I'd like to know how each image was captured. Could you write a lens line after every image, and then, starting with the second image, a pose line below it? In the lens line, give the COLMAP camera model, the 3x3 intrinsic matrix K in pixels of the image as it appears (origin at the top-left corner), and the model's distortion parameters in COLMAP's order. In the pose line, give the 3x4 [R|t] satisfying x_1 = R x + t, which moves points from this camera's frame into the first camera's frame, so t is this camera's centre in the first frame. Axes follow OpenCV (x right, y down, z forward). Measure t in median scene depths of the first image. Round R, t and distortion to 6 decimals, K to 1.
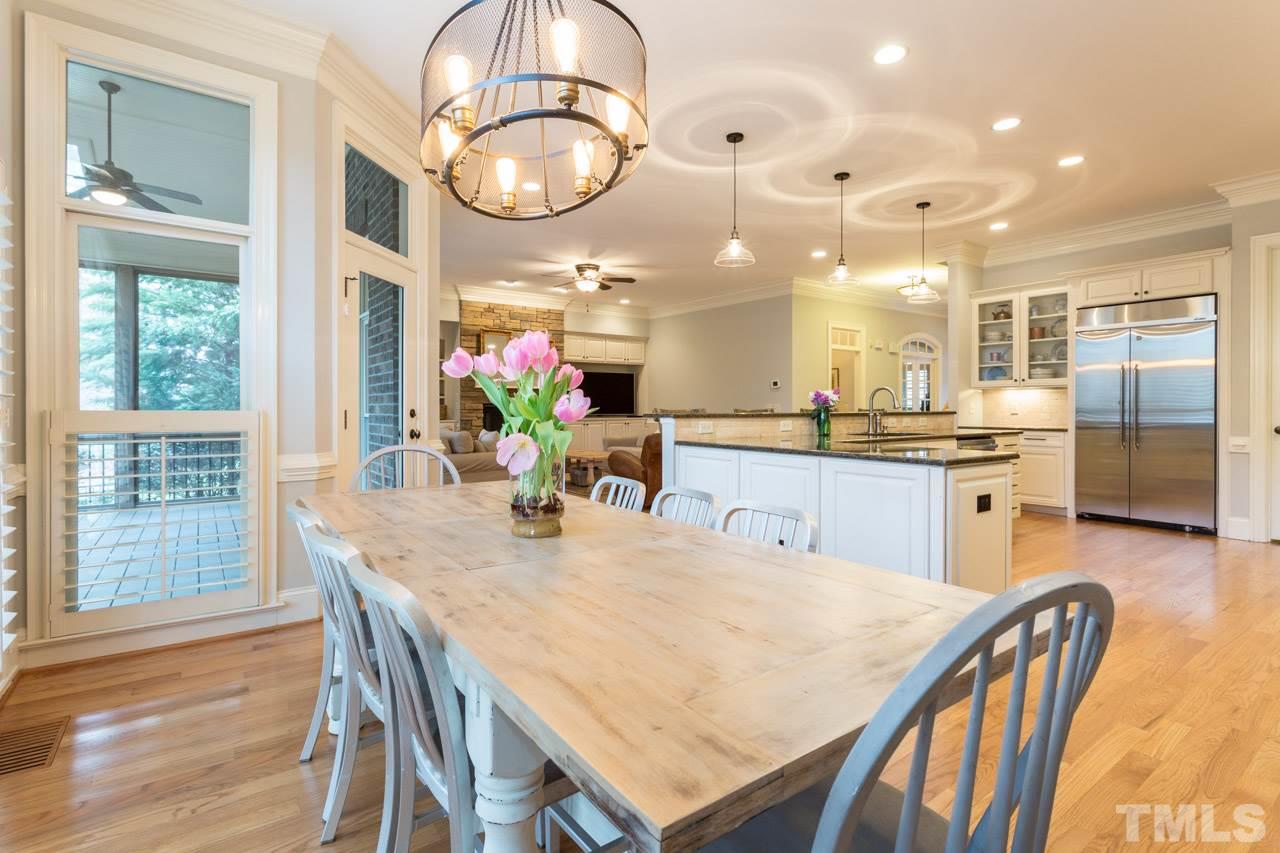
lens RADIAL K [[608.7, 0, 640.3], [0, 608.7, 408.1], [0, 0, 1]] dist [0.000030, 0.000027]
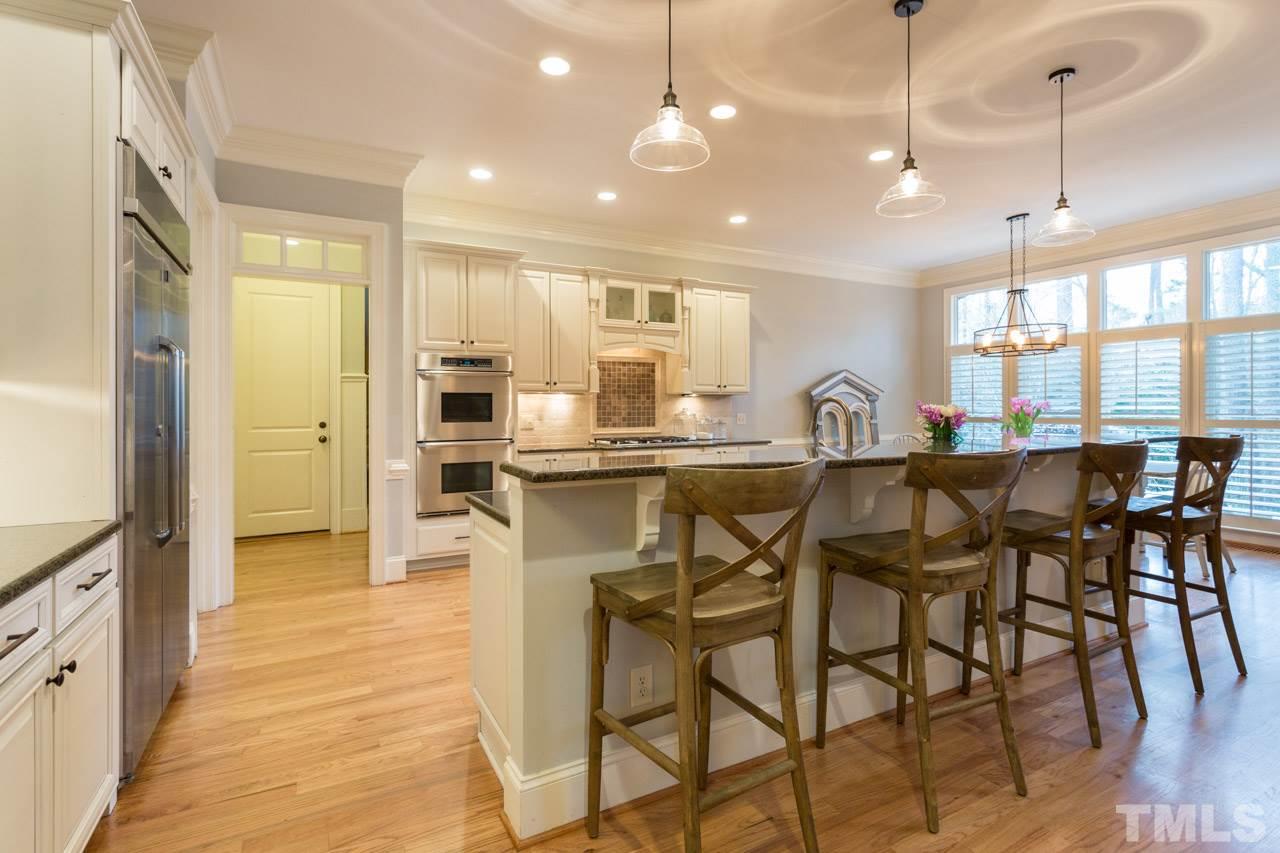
lens RADIAL K [[608.7, 0, 640.3], [0, 608.7, 408.1], [0, 0, 1]] dist [0.000030, 0.000027]
pose [[-0.991443, 0.001282, 0.130533, 0.555944], [0.000668, 0.999989, -0.004745, -0.023981], [-0.130538, -0.004618, -0.991433, 1.752179]]
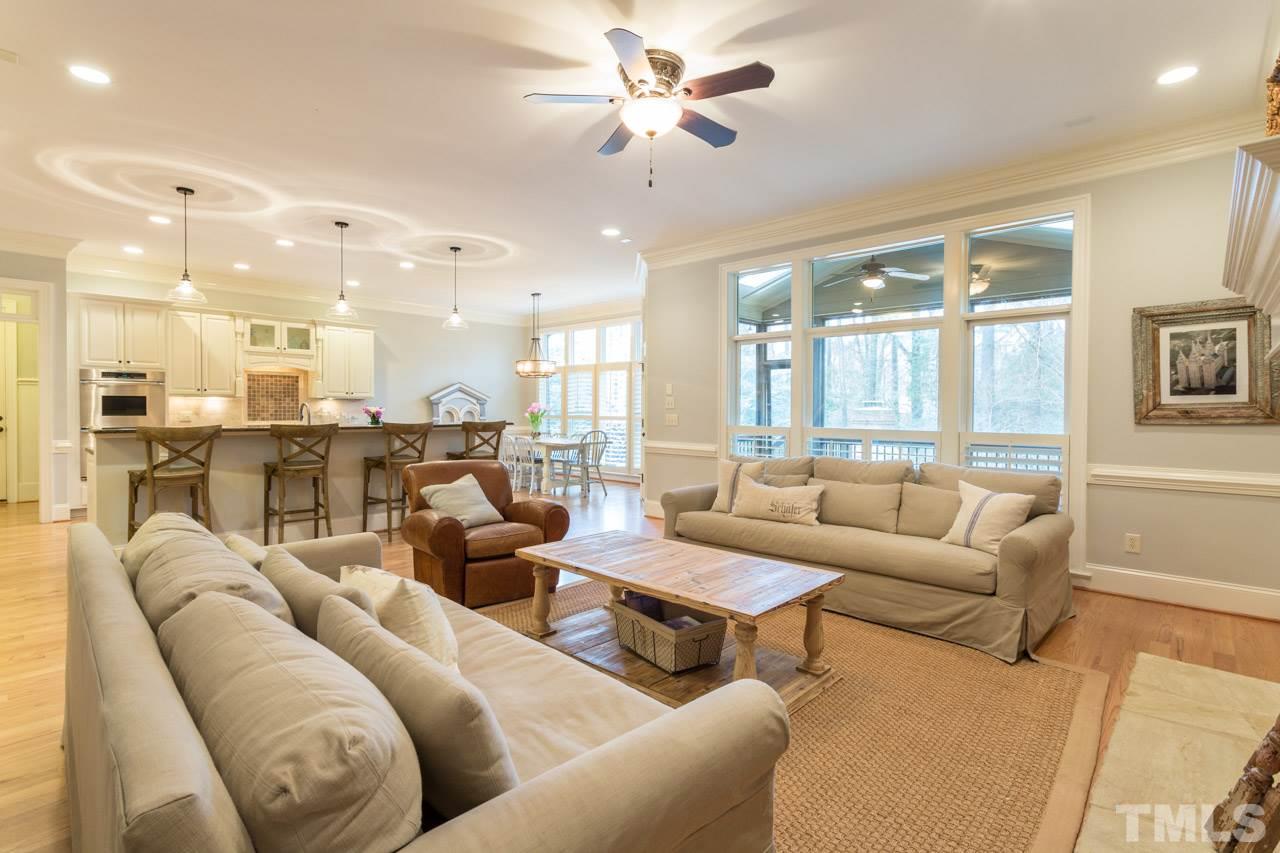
lens RADIAL K [[605.8, 0, 644.1], [0, 605.8, 418.8], [0, 0, 1]] dist [0.002310, 0.000038]
pose [[-0.979794, -0.005150, -0.199945, -0.010269], [-0.007756, 0.999895, 0.012254, -0.026642], [0.199861, 0.013557, -0.979730, 2.547156]]
